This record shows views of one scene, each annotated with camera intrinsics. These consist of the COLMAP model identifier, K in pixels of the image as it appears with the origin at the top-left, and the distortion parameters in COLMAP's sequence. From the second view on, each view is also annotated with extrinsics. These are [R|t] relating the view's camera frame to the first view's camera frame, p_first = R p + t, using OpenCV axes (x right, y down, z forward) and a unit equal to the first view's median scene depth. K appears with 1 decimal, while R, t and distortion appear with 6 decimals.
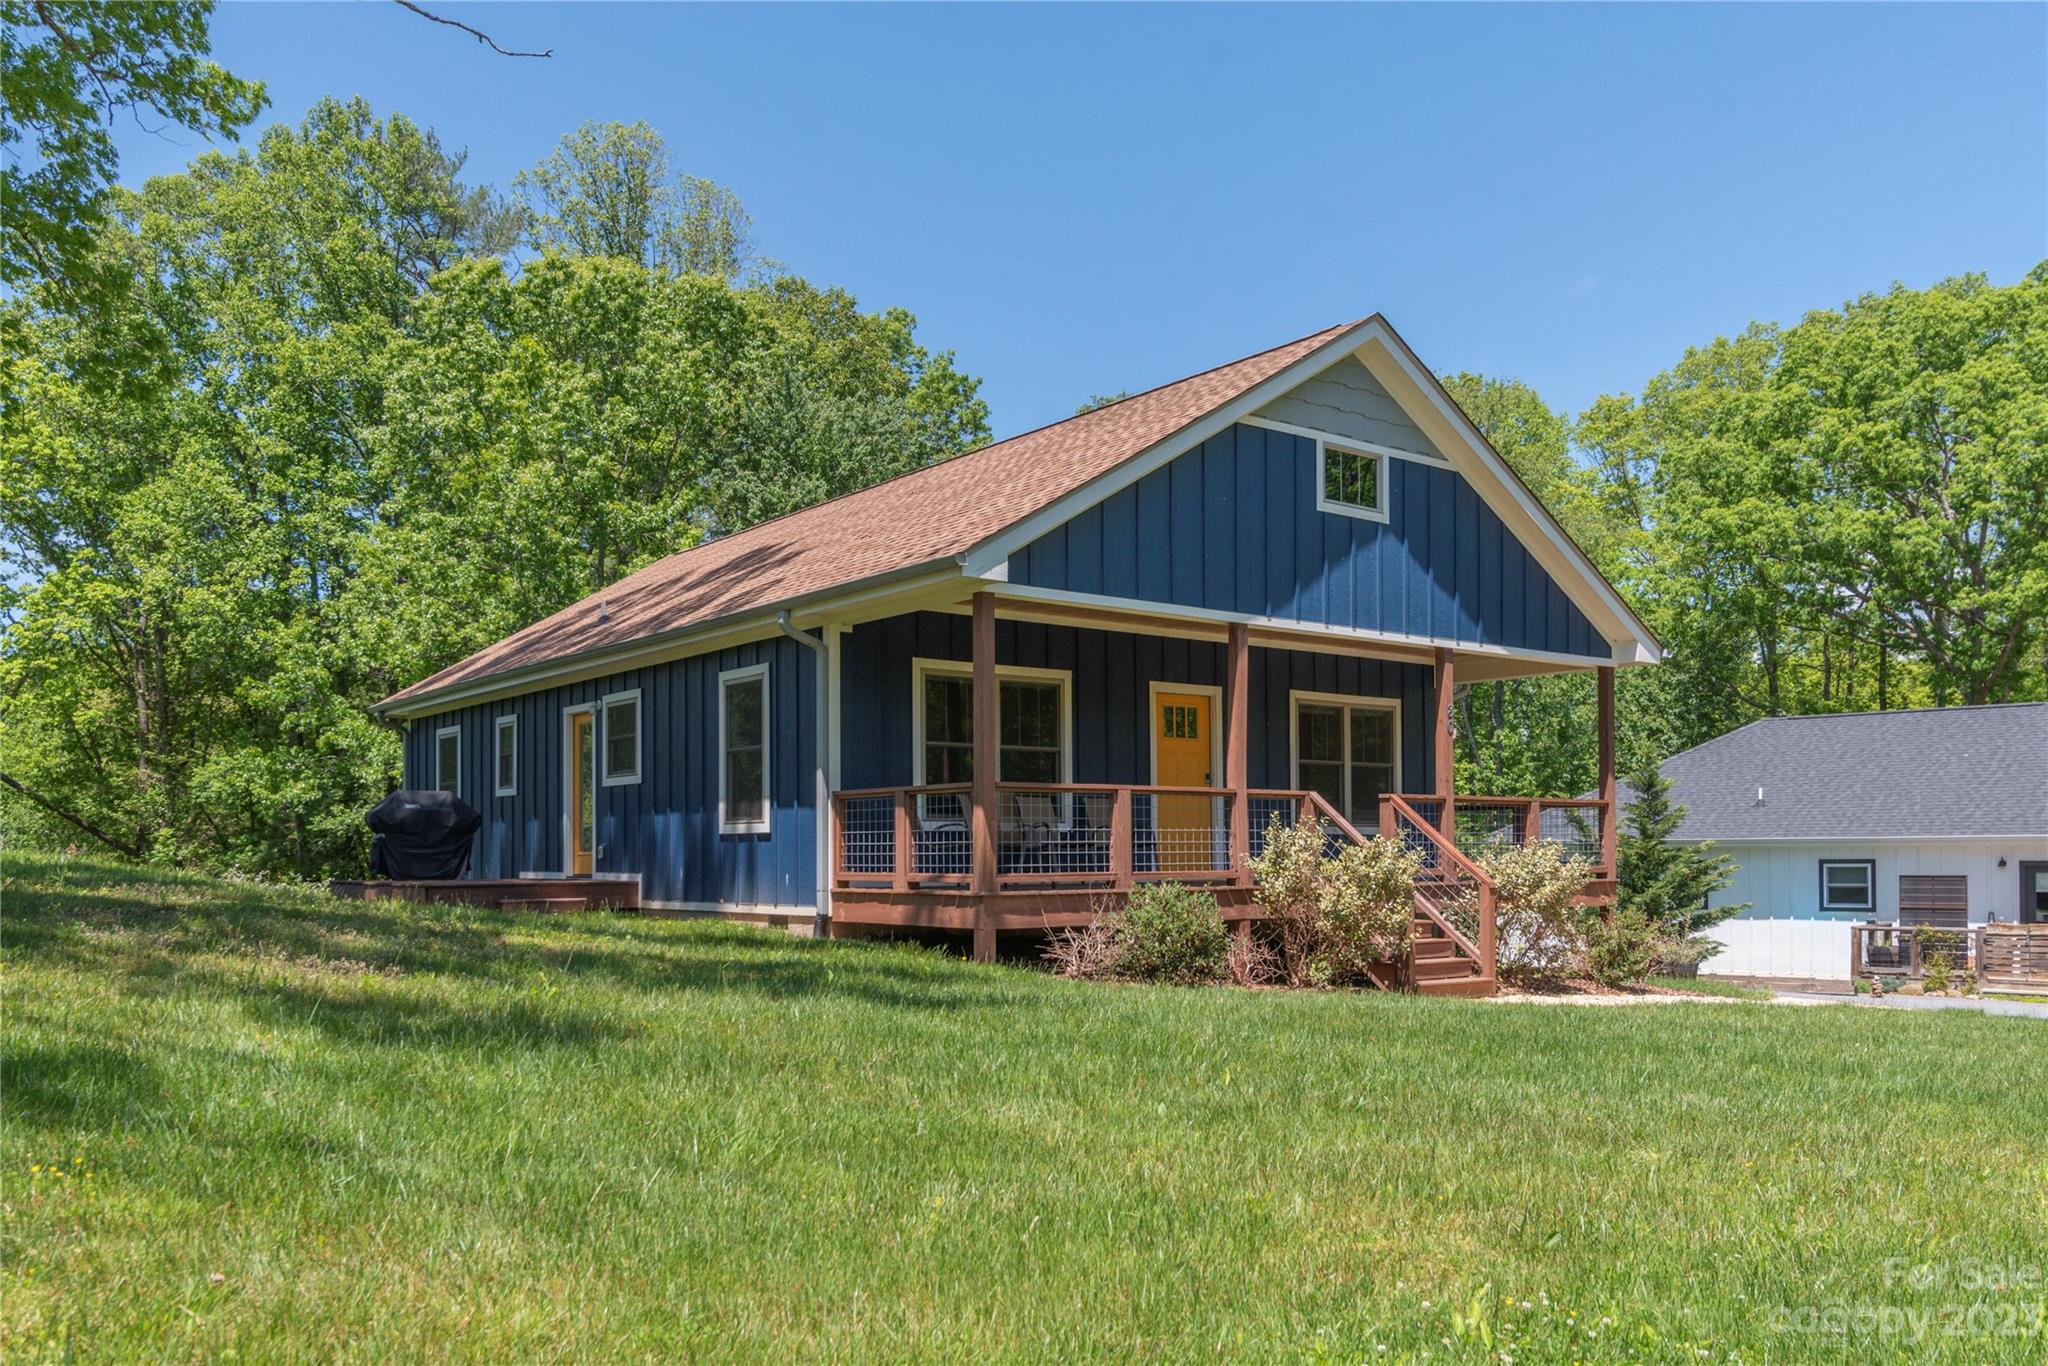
lens RADIAL K [[1643.9, 0, 1052.1], [0, 1643.9, 857.2], [0, 0, 1]] dist [-0.003786, -0.014513]
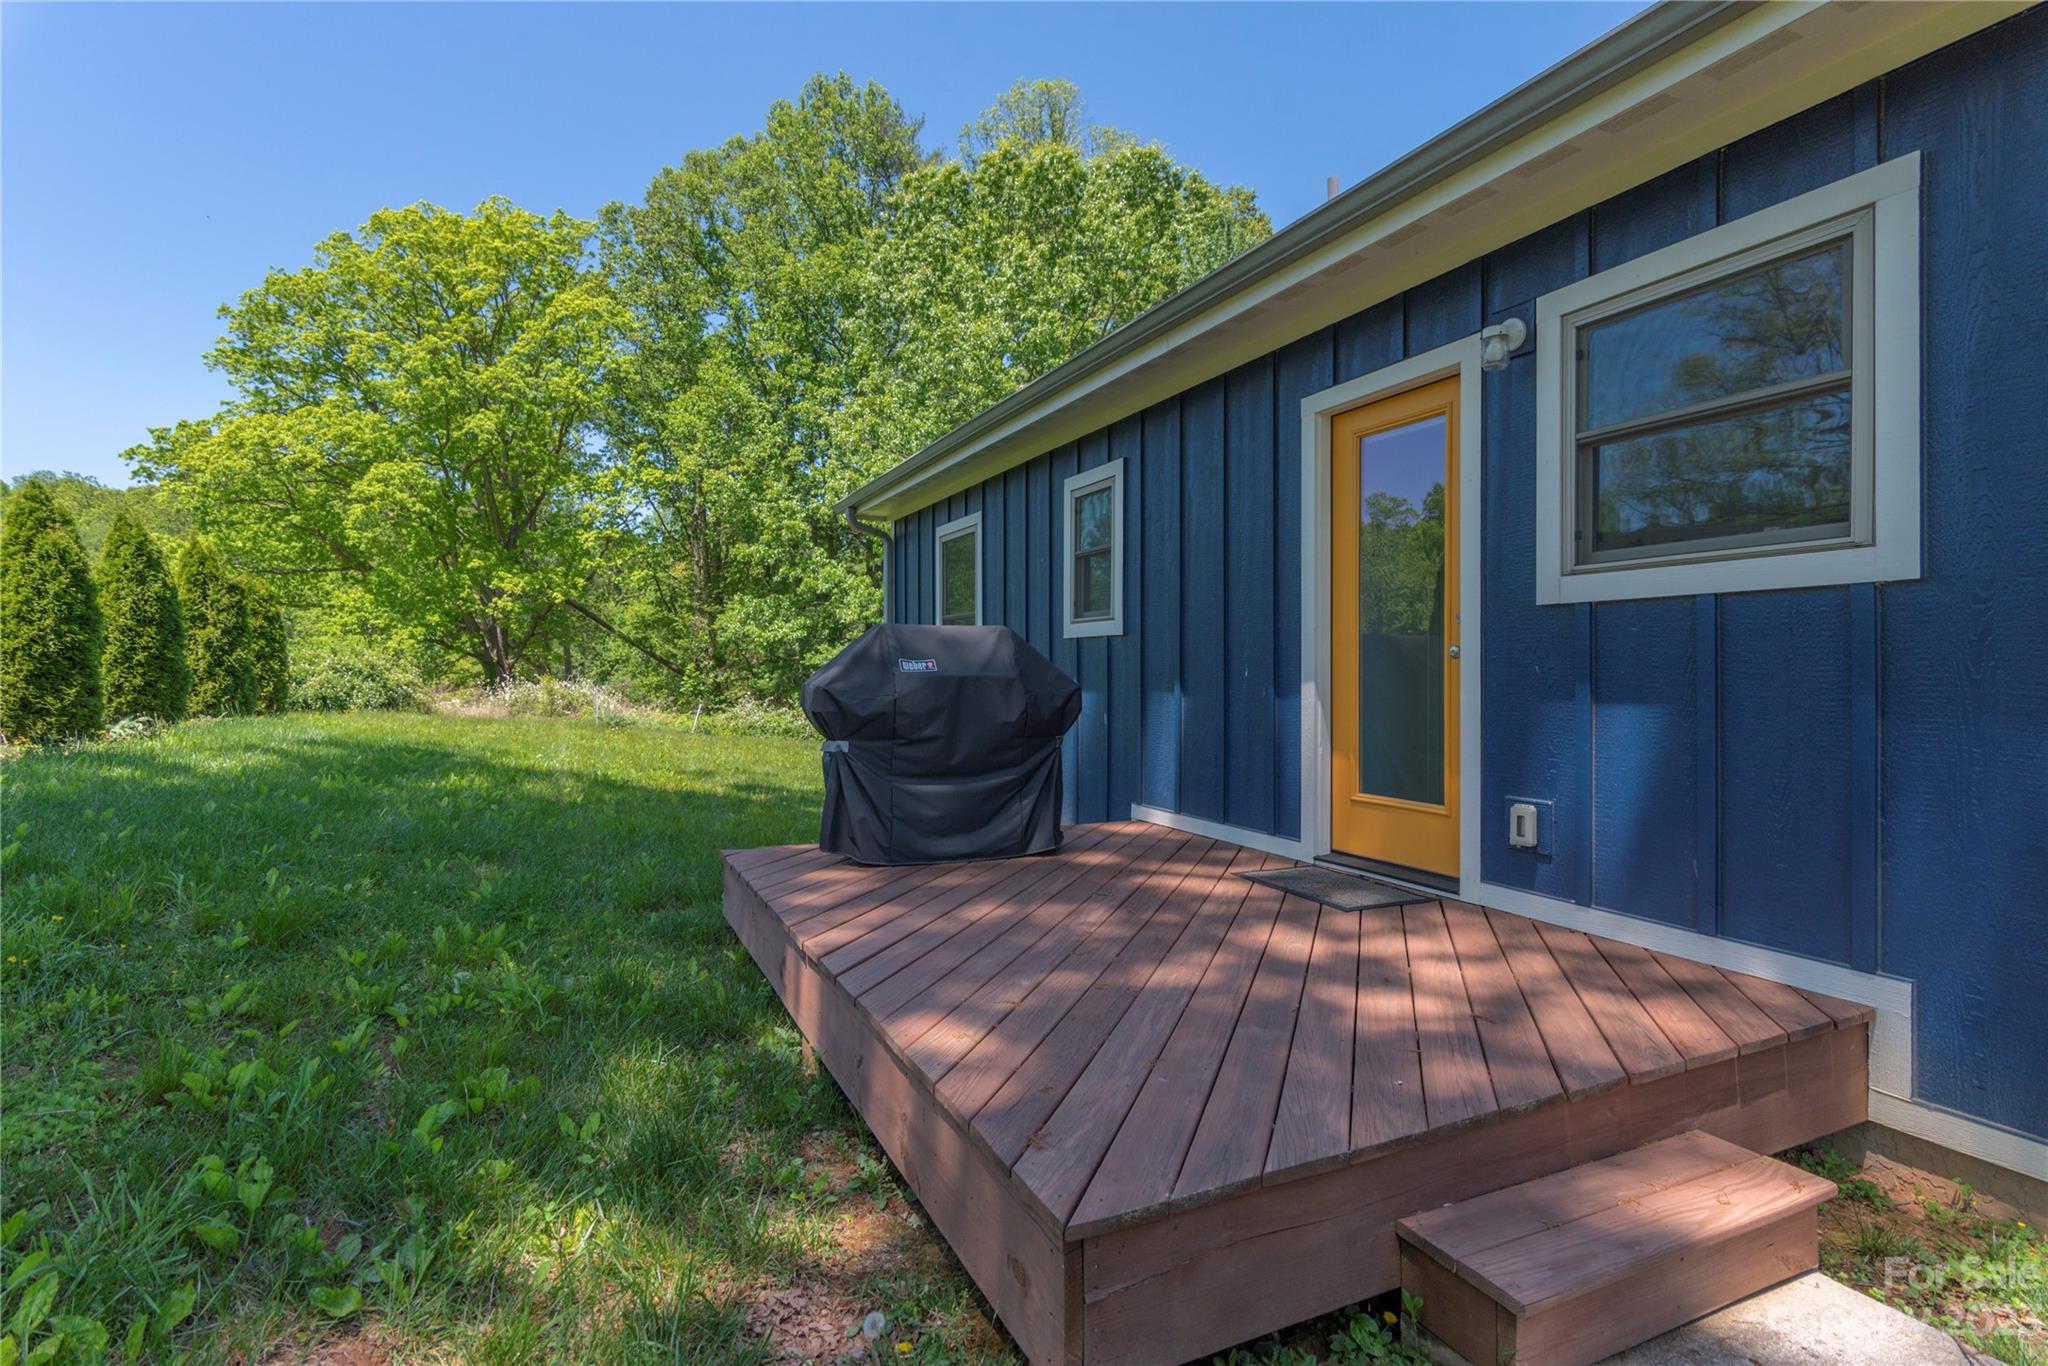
lens RADIAL K [[1010.2, 0, 1025.2], [0, 1010.2, 681.8], [0, 0, 1]] dist [0.000288, -0.001988]
pose [[0.973962, 0.007016, -0.226601, -0.121381], [-0.004682, 0.999930, 0.010834, -0.012111], [0.226661, -0.009491, 0.973927, 0.305568]]
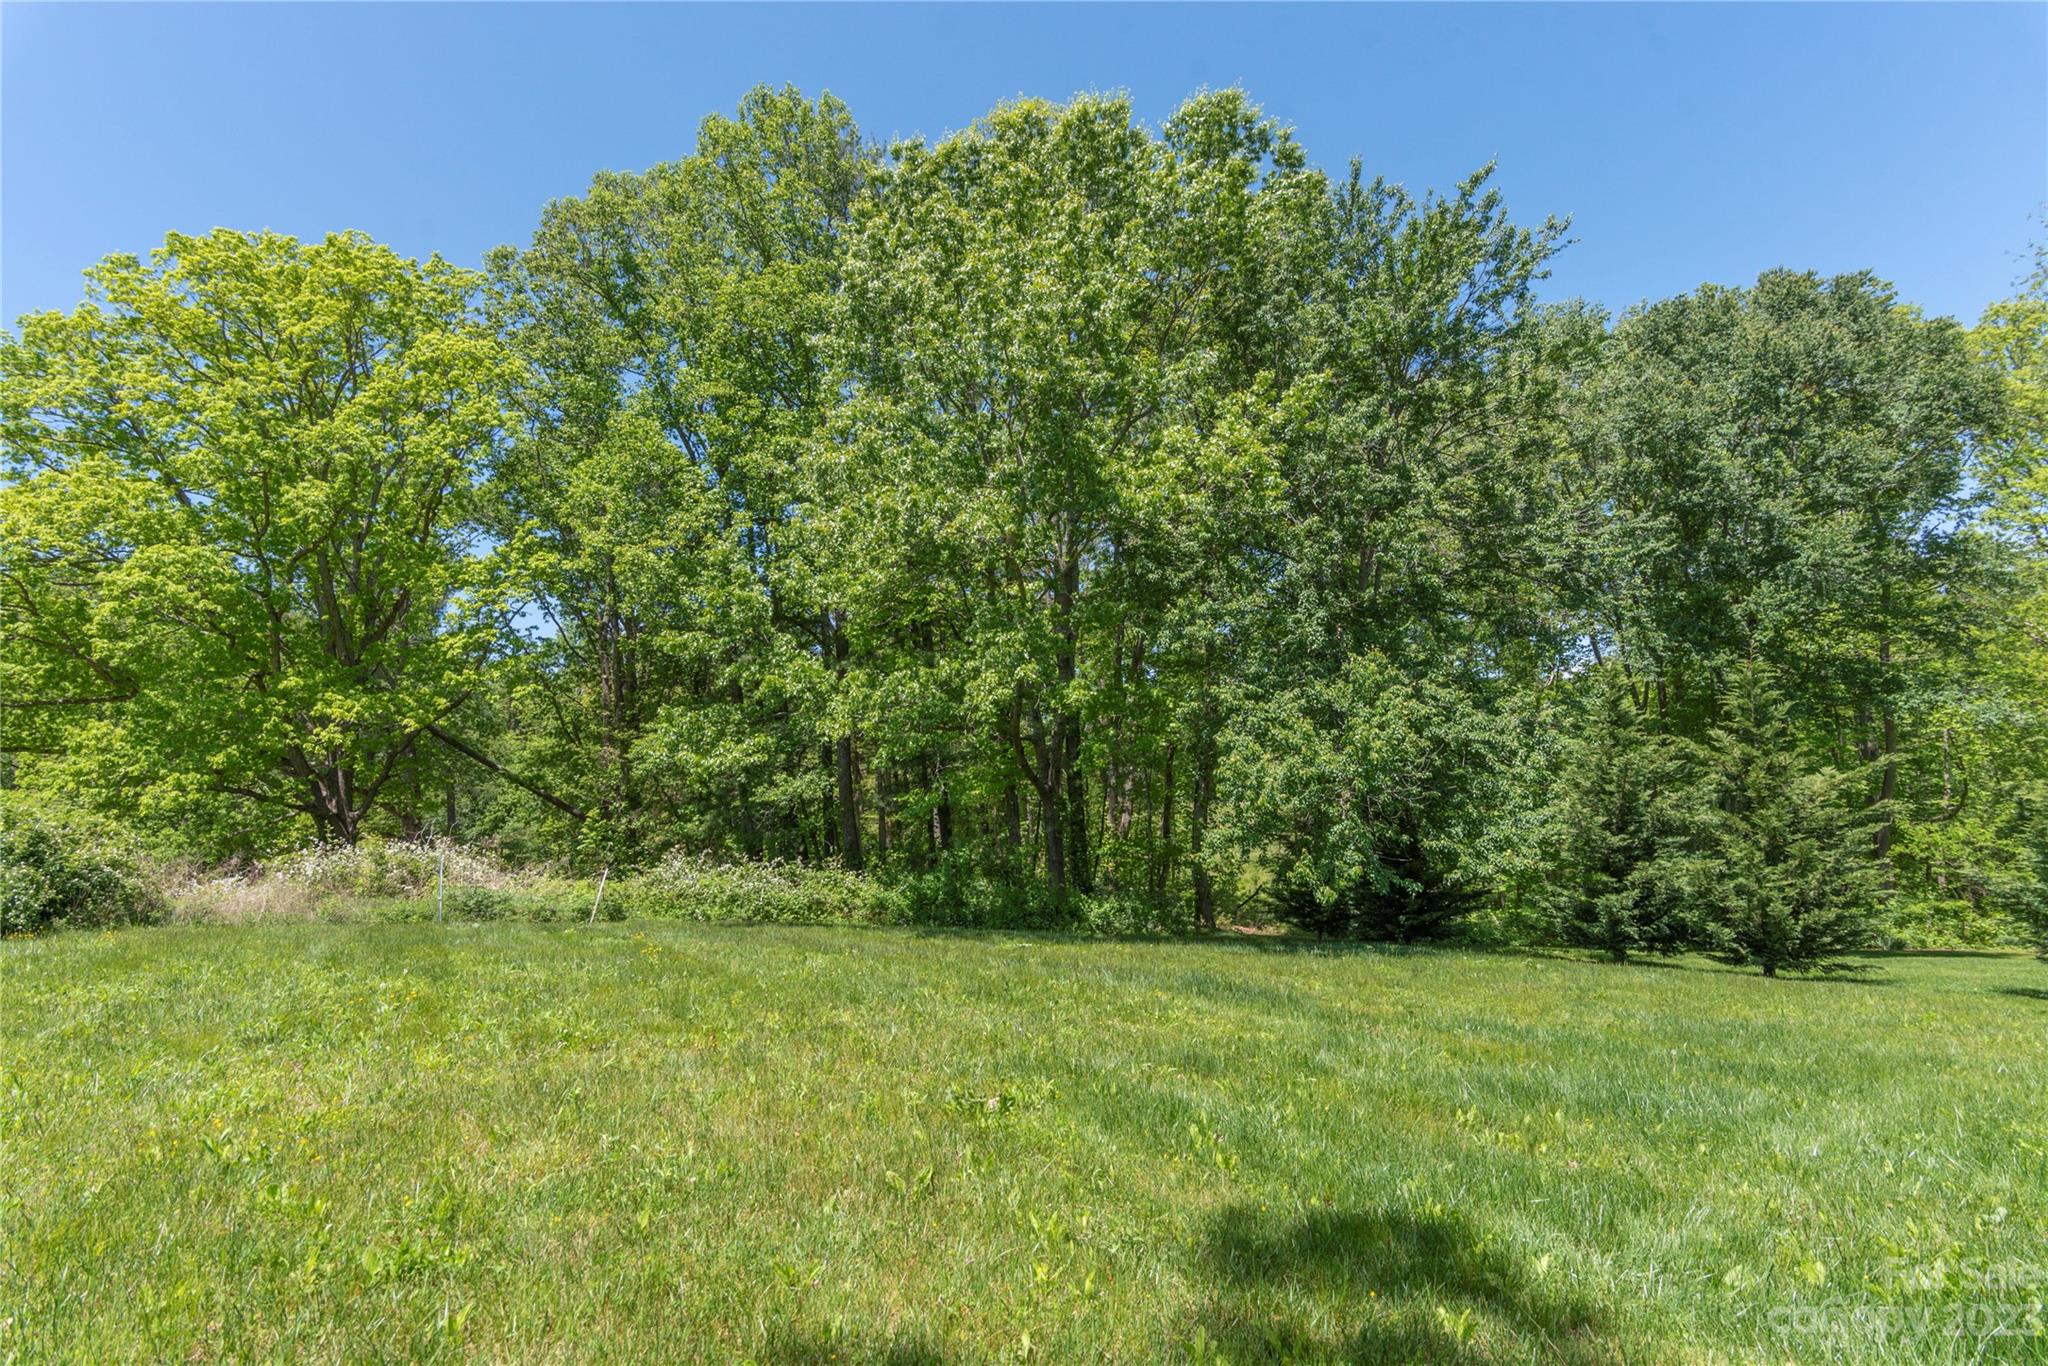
lens RADIAL K [[1010.2, 0, 1035.2], [0, 1010.2, 681.8], [0, 0, 1]] dist [0.000288, -0.001988]
pose [[0.988715, -0.052374, -0.140357, -0.219443], [0.037087, 0.993306, -0.109398, -0.015667], [0.145147, 0.102958, 0.984039, 0.473257]]
